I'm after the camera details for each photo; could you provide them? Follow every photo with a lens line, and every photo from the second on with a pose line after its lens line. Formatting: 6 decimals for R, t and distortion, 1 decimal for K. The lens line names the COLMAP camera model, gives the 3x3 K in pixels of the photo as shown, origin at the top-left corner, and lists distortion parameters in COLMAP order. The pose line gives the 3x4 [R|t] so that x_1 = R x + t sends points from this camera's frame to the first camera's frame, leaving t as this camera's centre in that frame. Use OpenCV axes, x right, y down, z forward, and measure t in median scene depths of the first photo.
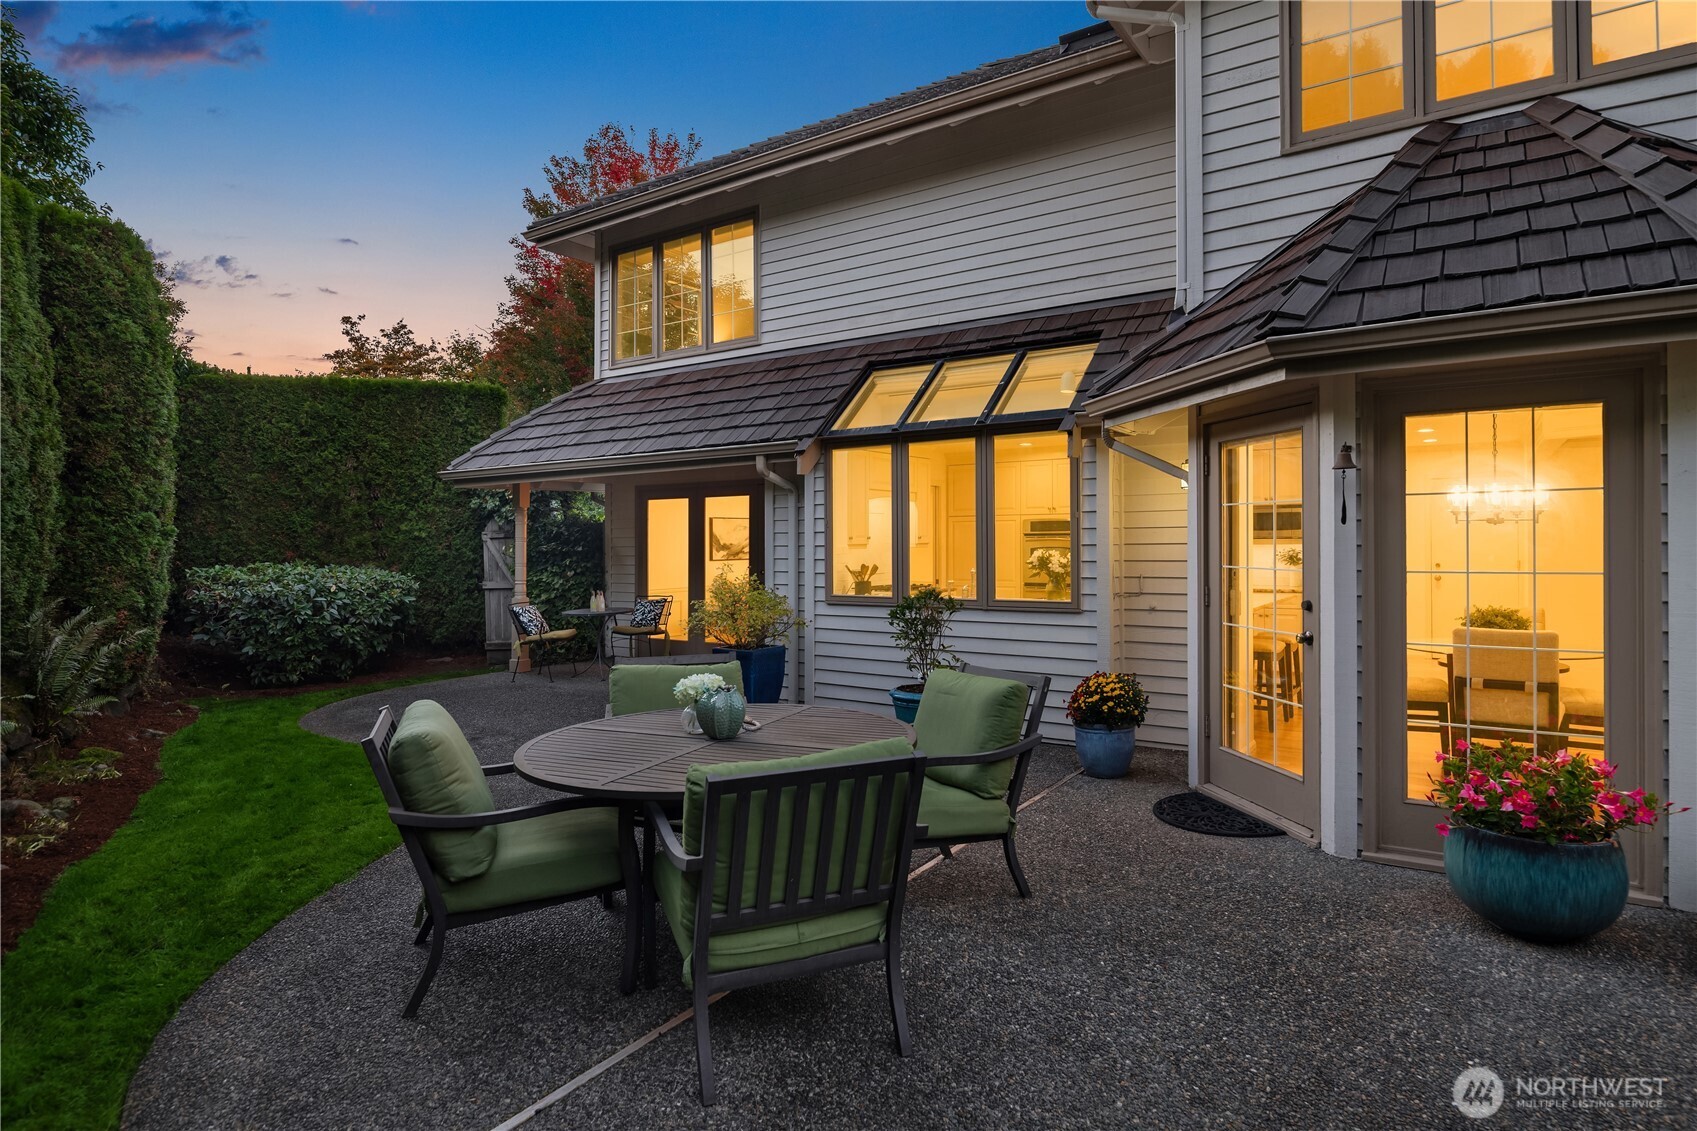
lens RADIAL K [[929.4, 0, 844.5], [0, 929.4, 567.0], [0, 0, 1]] dist [-0.003159, -0.005065]
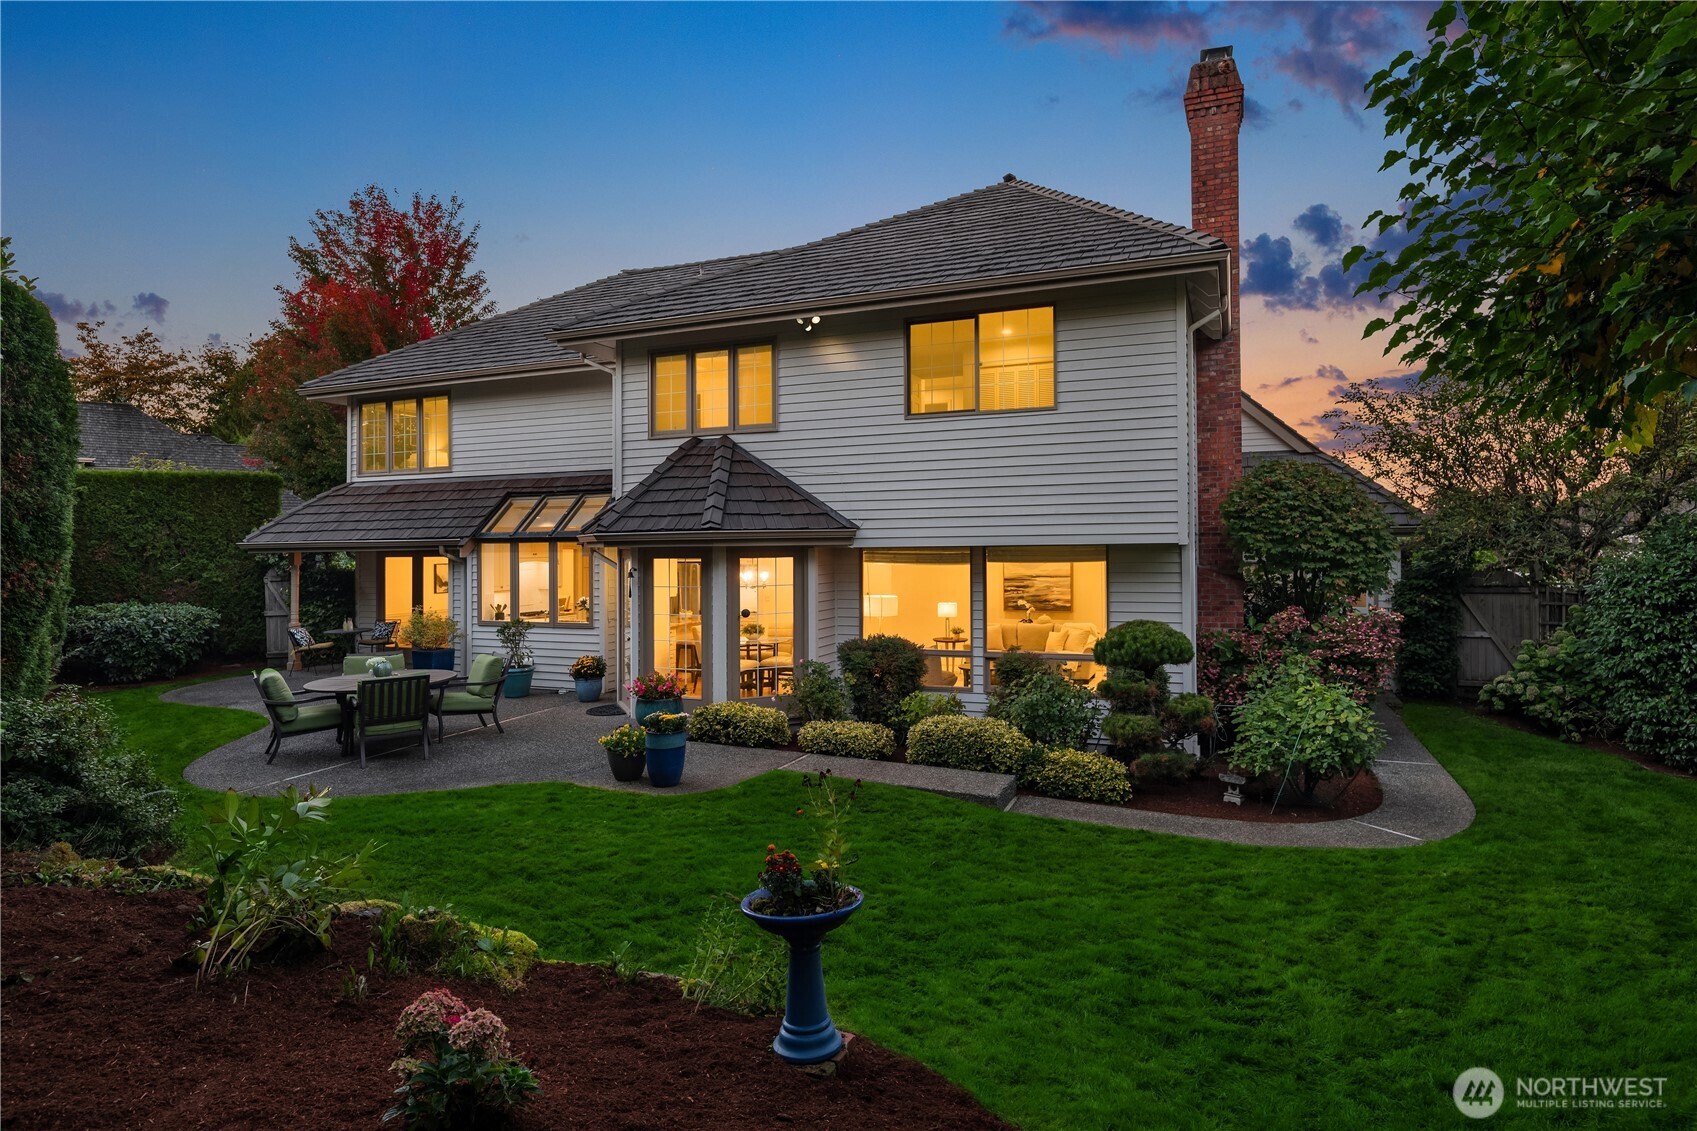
lens RADIAL K [[929.4, 0, 853.9], [0, 929.4, 554.5], [0, 0, 1]] dist [-0.003159, -0.005065]
pose [[0.975800, -0.004594, 0.218618, 0.224626], [0.008422, 0.999827, -0.016583, -0.047499], [-0.218504, 0.018023, 0.975670, -0.718178]]
